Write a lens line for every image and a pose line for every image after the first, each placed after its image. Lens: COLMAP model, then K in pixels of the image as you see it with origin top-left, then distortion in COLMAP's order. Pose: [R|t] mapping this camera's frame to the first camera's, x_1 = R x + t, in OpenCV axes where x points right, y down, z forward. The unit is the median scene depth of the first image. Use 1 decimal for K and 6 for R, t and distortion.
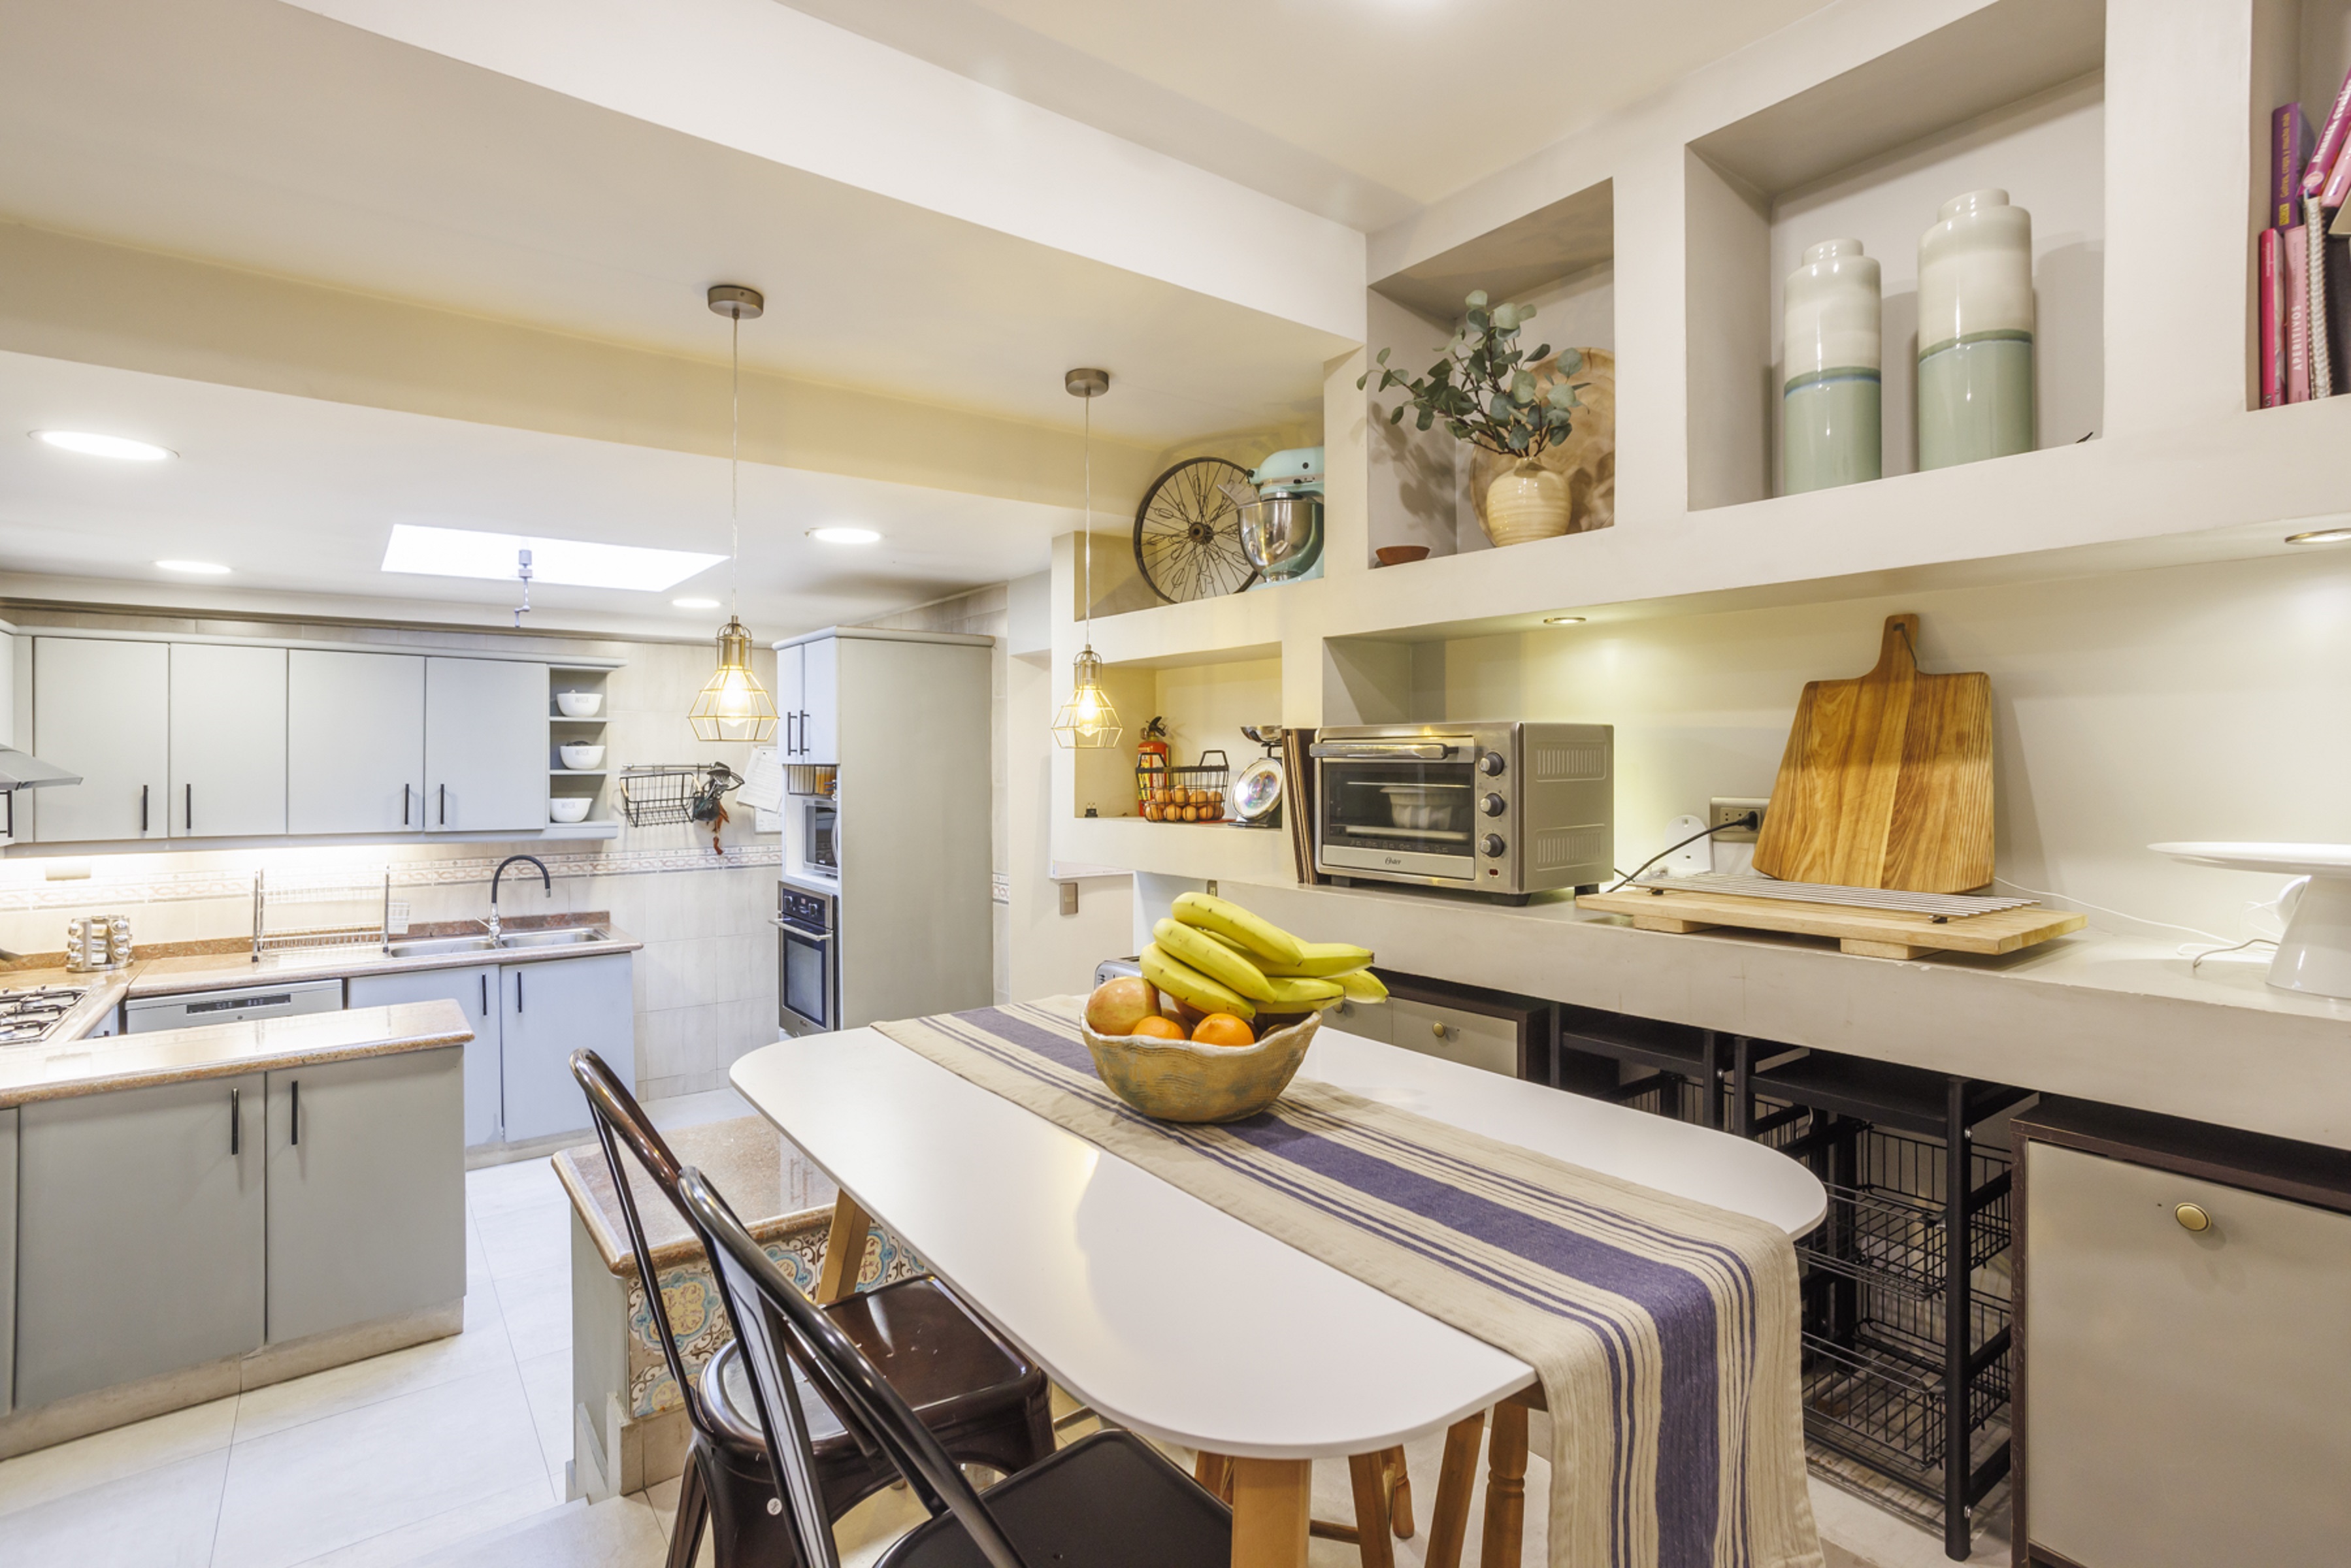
lens RADIAL K [[1131.9, 0, 1184.2], [0, 1131.9, 759.6], [0, 0, 1]] dist [-0.059862, 0.034459]
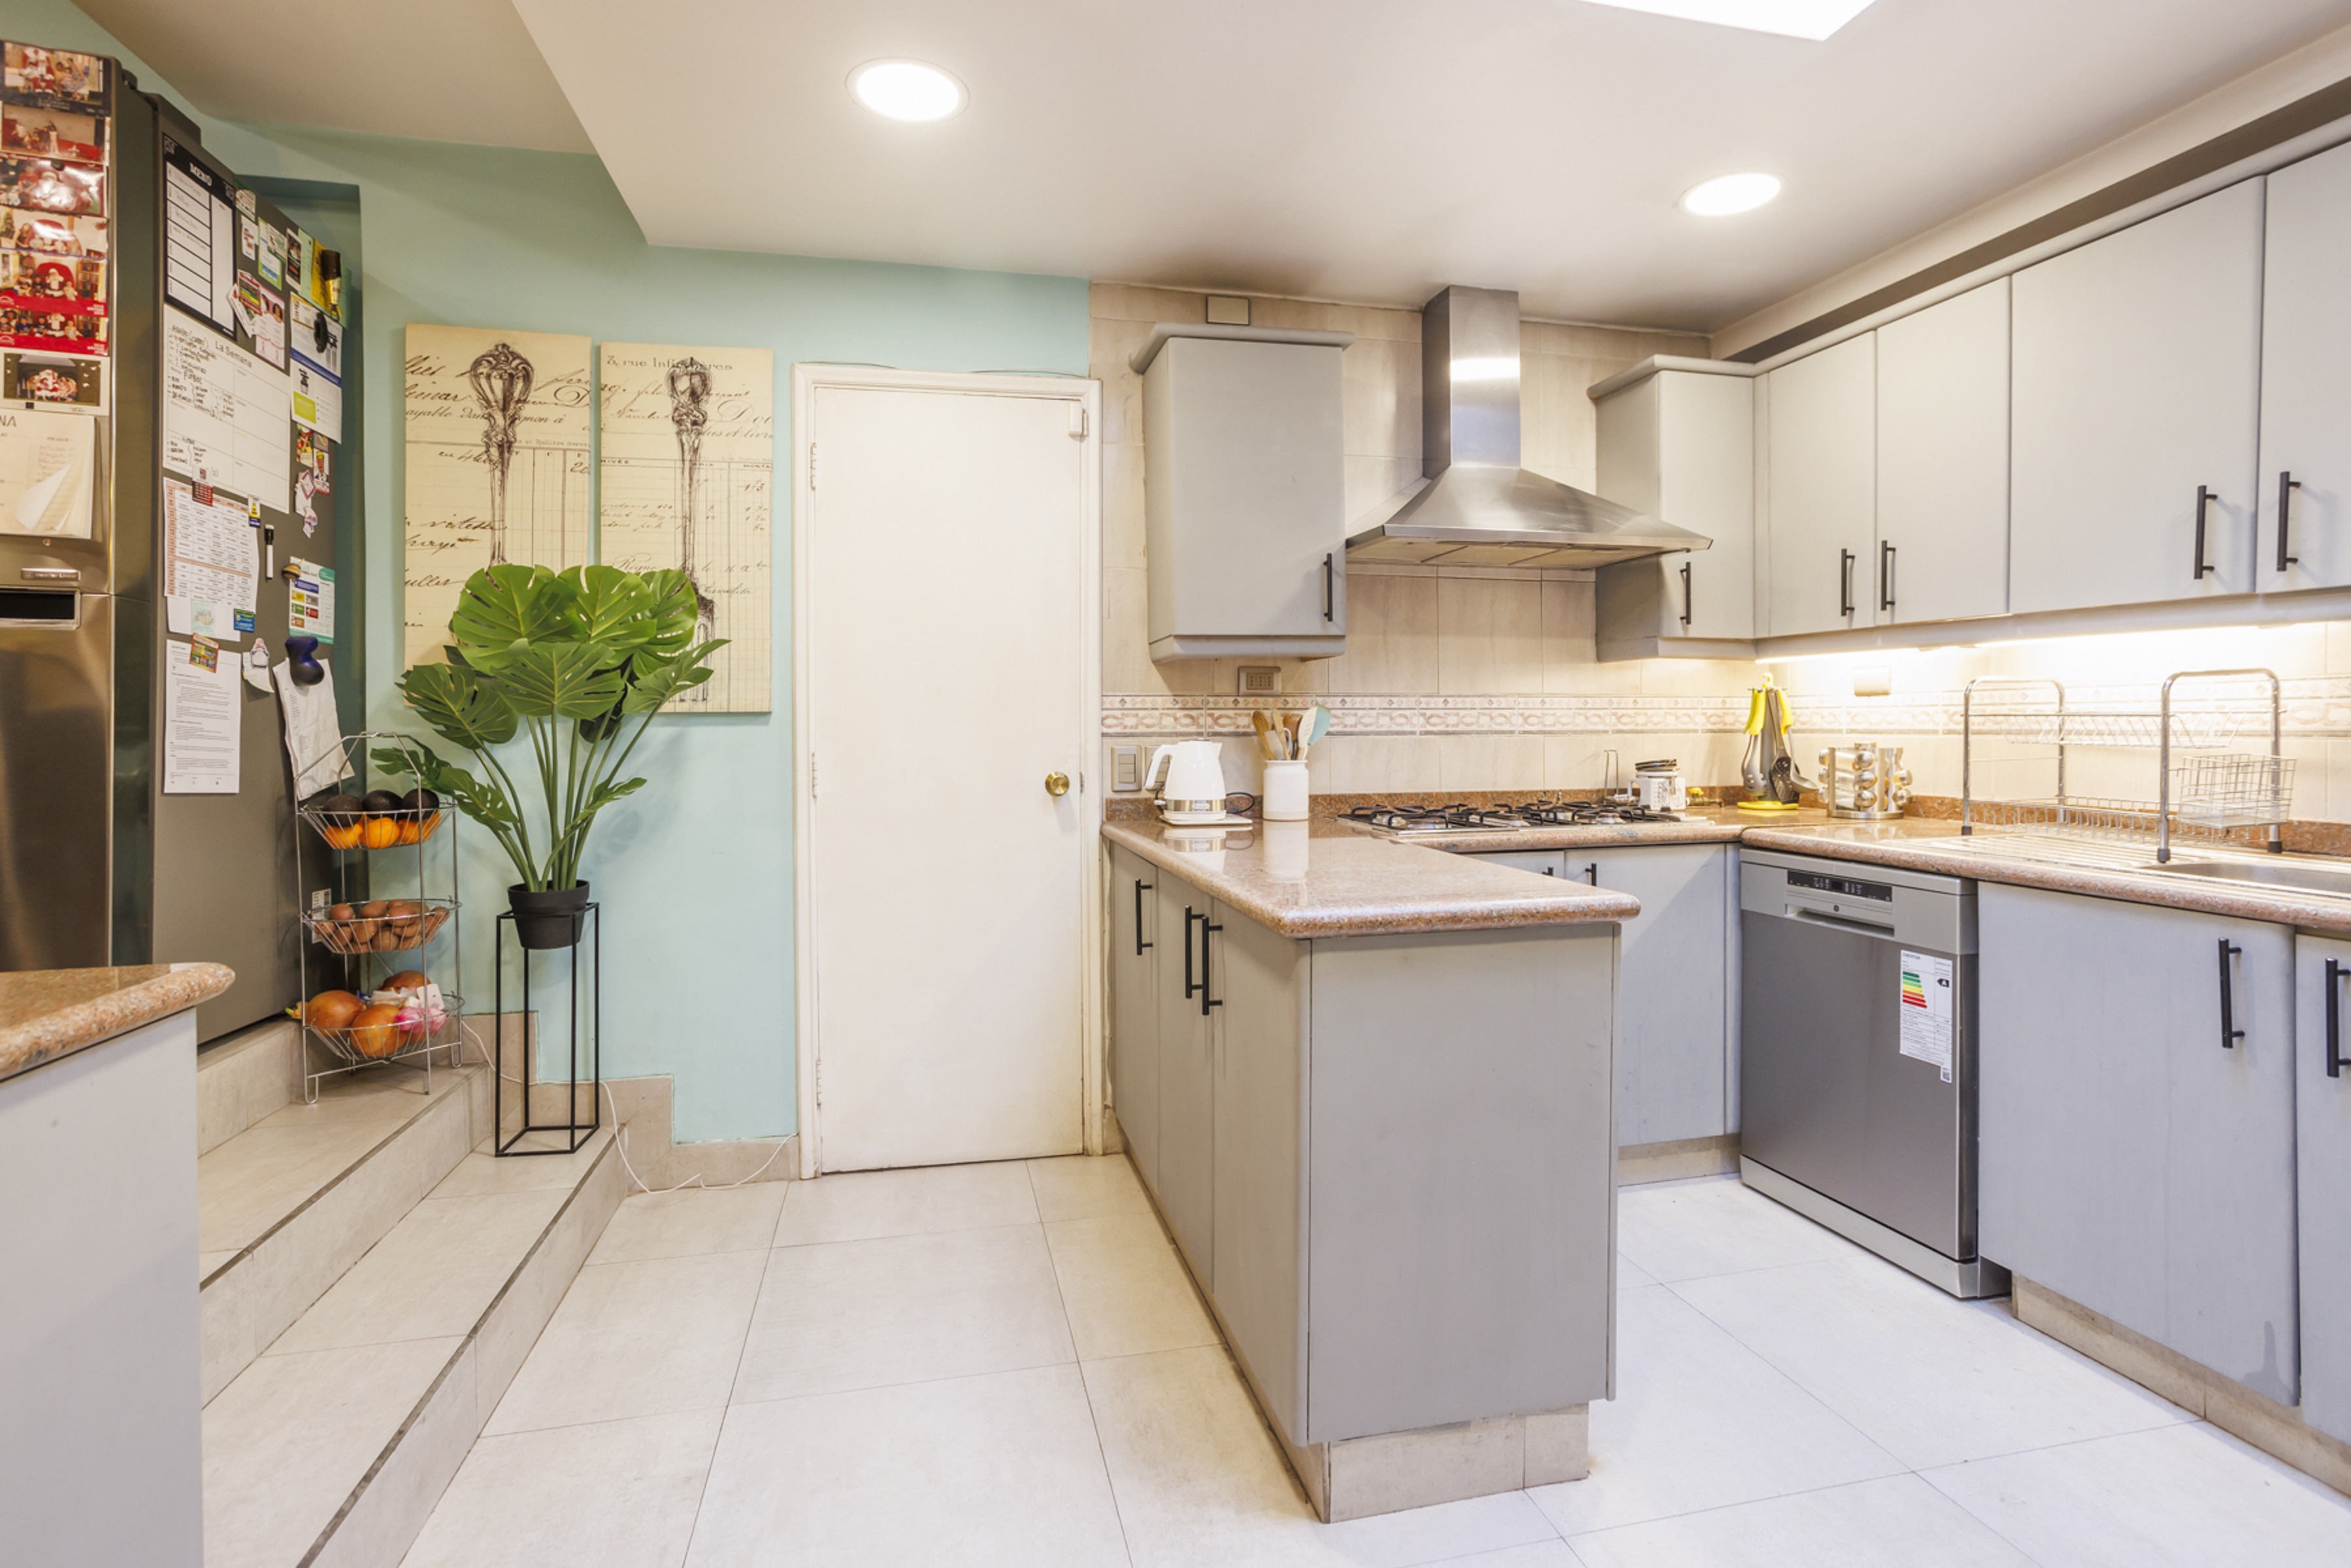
lens RADIAL K [[1131.9, 0, 1184.2], [0, 1131.9, 759.6], [0, 0, 1]] dist [-0.059862, 0.034459]
pose [[-0.407852, 0.030250, -0.912547, -0.143989], [0.002151, 0.999480, 0.032170, 0.125701], [0.913045, 0.011158, -0.407705, 0.879573]]
